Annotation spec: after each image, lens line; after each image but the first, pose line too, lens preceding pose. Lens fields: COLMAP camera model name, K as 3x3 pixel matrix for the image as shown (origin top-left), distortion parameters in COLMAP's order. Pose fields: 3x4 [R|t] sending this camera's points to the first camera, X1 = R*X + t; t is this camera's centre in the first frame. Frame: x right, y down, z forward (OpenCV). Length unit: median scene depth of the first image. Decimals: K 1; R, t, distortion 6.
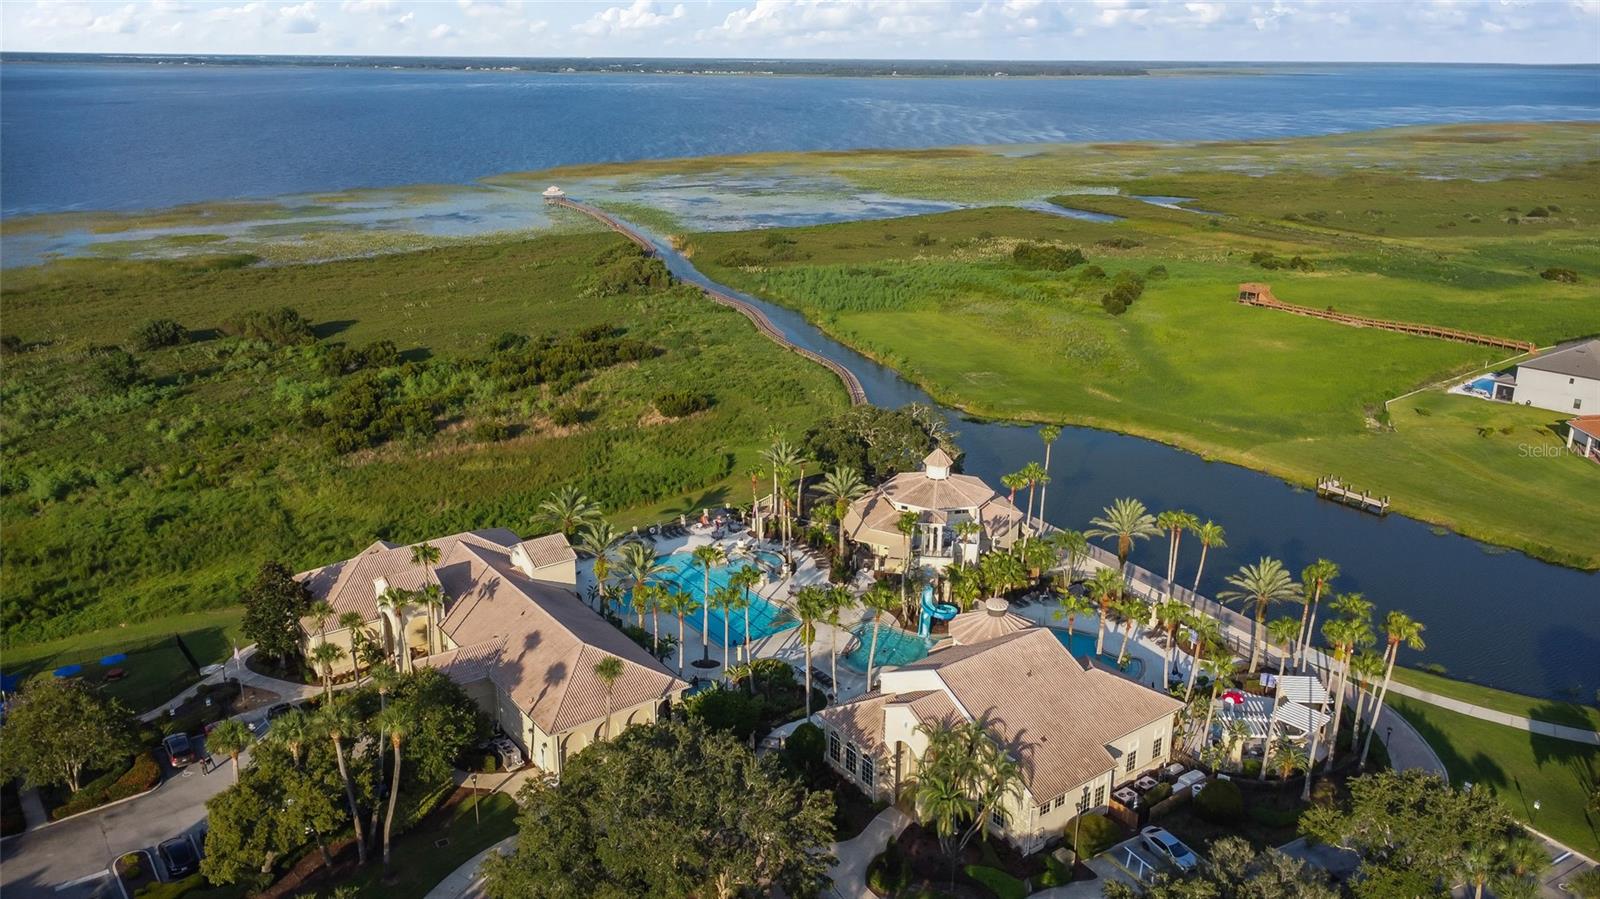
lens RADIAL K [[1185.5, 0, 805.2], [0, 1185.5, 437.3], [0, 0, 1]] dist [0.007920, 0.003606]
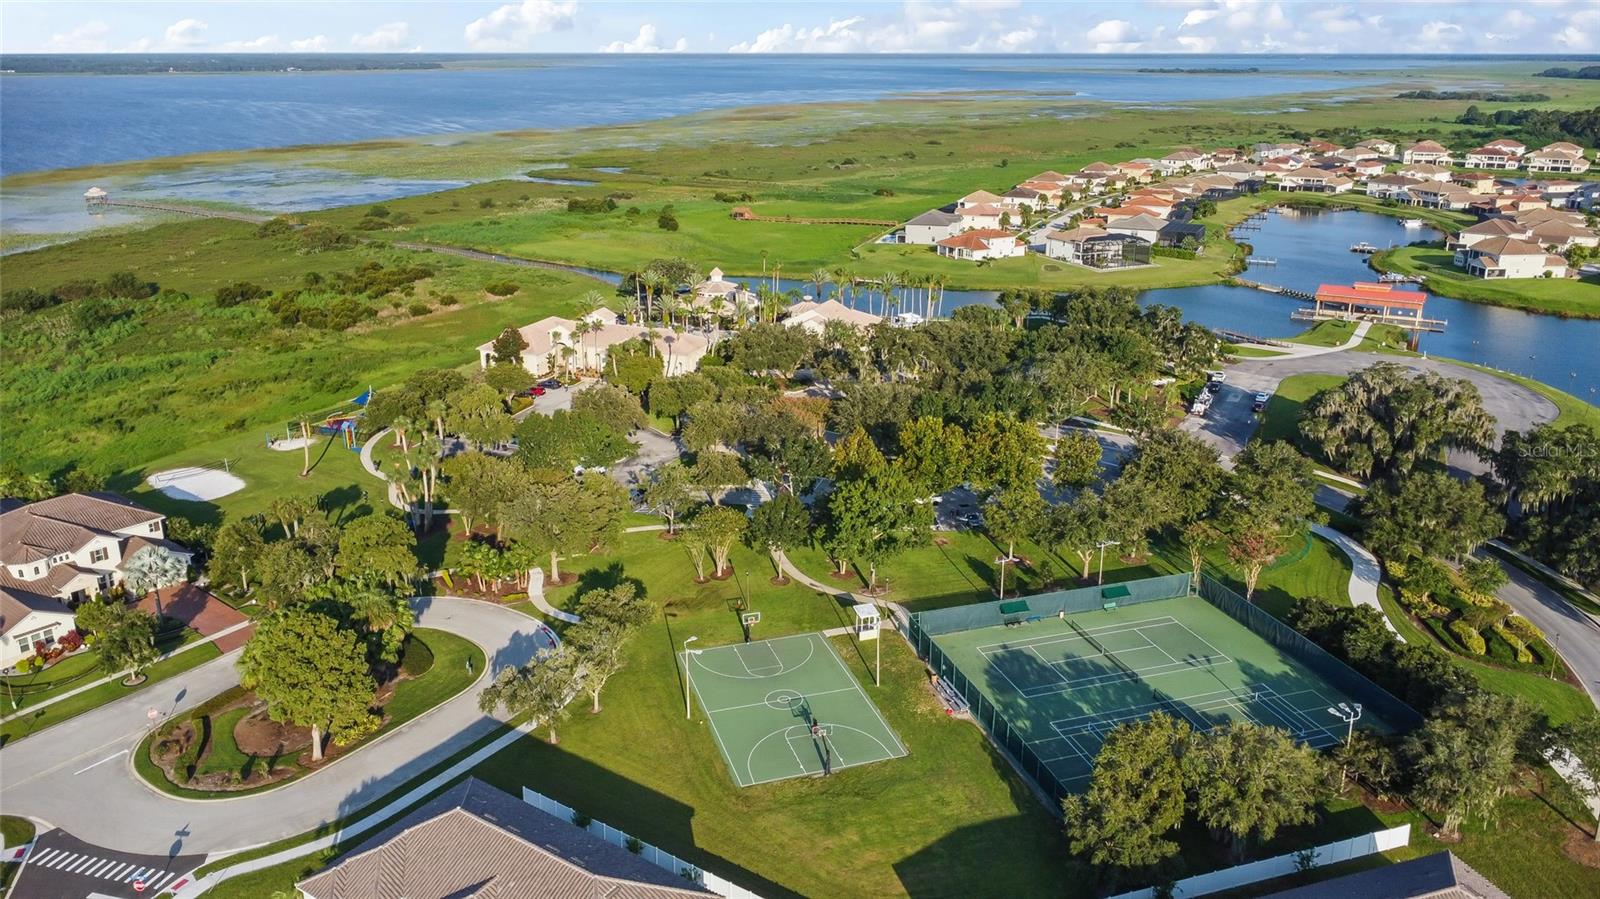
lens RADIAL K [[1185.5, 0, 805.2], [0, 1185.5, 437.3], [0, 0, 1]] dist [0.007920, 0.003606]
pose [[0.841099, -0.175189, 0.511724, -0.262020], [0.172093, 0.983606, 0.053876, 0.065391], [-0.512773, 0.042749, 0.857459, -0.252325]]
